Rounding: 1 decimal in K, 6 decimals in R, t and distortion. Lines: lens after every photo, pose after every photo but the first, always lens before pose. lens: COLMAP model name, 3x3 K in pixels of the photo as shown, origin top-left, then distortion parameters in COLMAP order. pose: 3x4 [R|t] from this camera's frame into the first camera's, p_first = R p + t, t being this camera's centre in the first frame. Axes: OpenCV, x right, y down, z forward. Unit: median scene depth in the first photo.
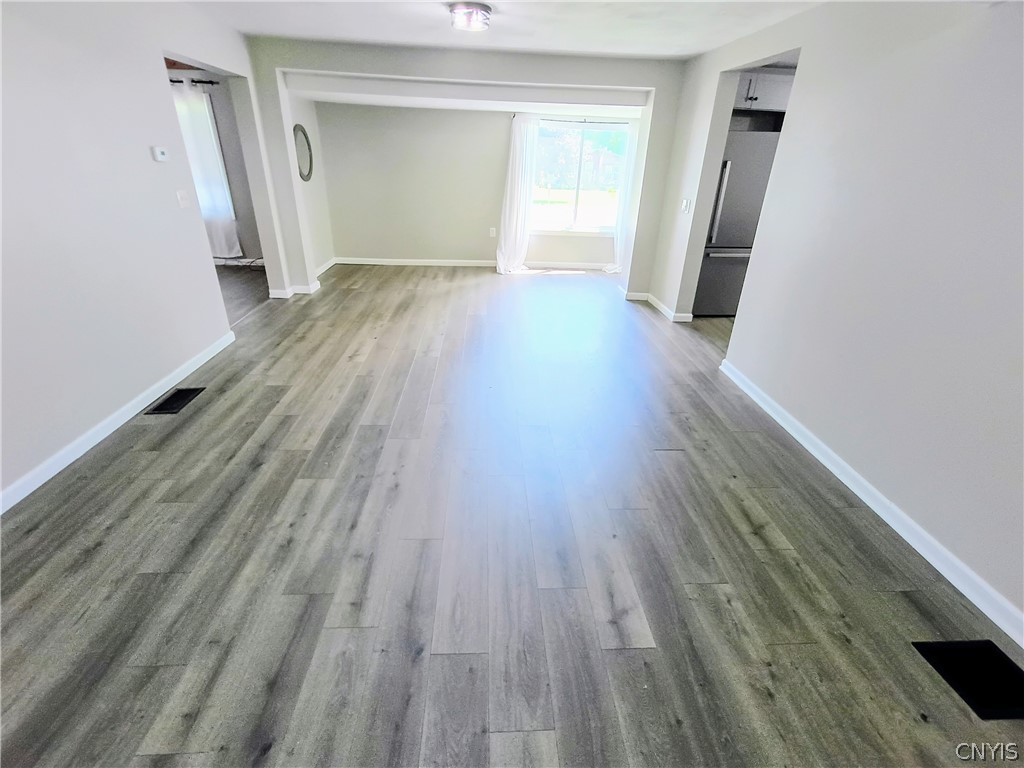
lens RADIAL K [[469.6, 0, 513.5], [0, 469.6, 383.7], [0, 0, 1]] dist [-0.004823, 0.001645]
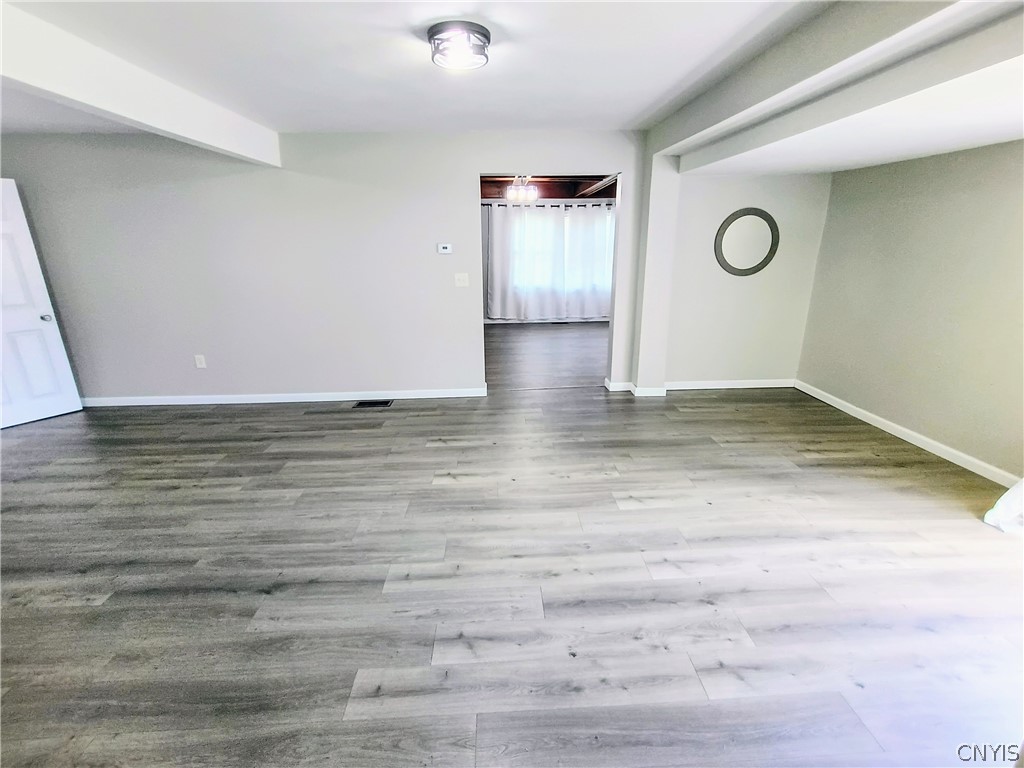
lens RADIAL K [[469.6, 0, 509.8], [0, 469.6, 383.7], [0, 0, 1]] dist [-0.004823, 0.001645]
pose [[-0.011481, 0.258358, -0.965981, 0.764877], [-0.425272, 0.873059, 0.238560, -0.613264], [0.904993, 0.413543, 0.099849, 1.326803]]
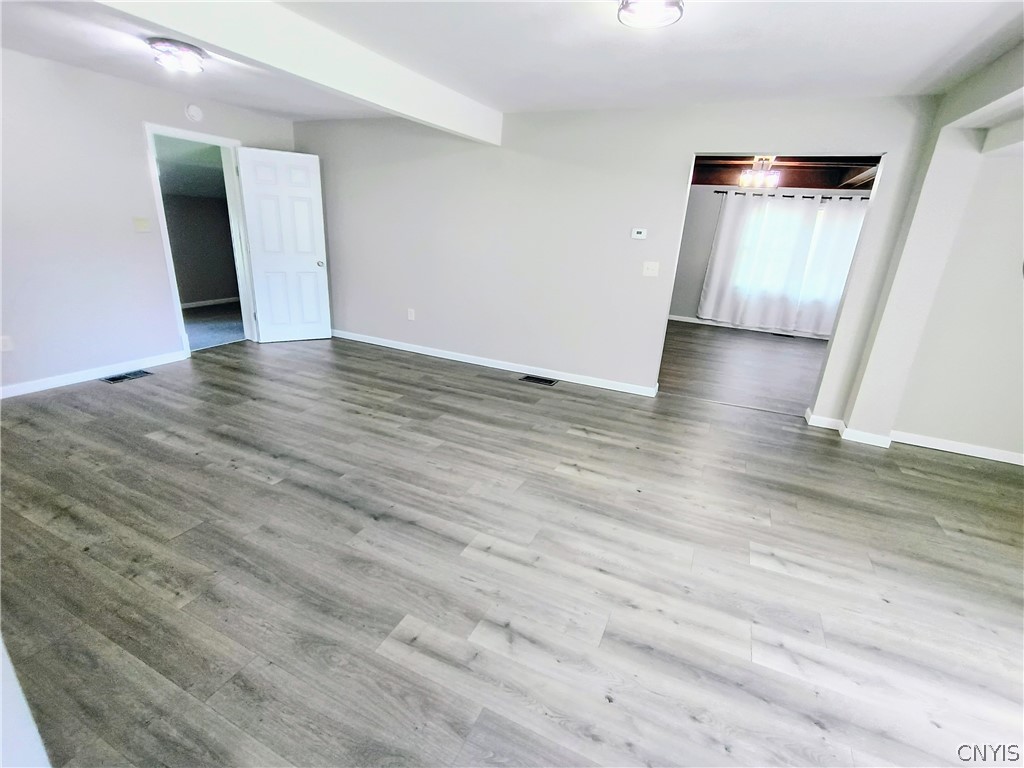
lens RADIAL K [[469.6, 0, 513.4], [0, 469.6, 383.0], [0, 0, 1]] dist [-0.004823, 0.001645]
pose [[-0.466733, 0.226884, -0.854800, 0.684864], [-0.449141, 0.771809, 0.450093, -0.663558], [0.761861, 0.594000, -0.258326, 1.455546]]
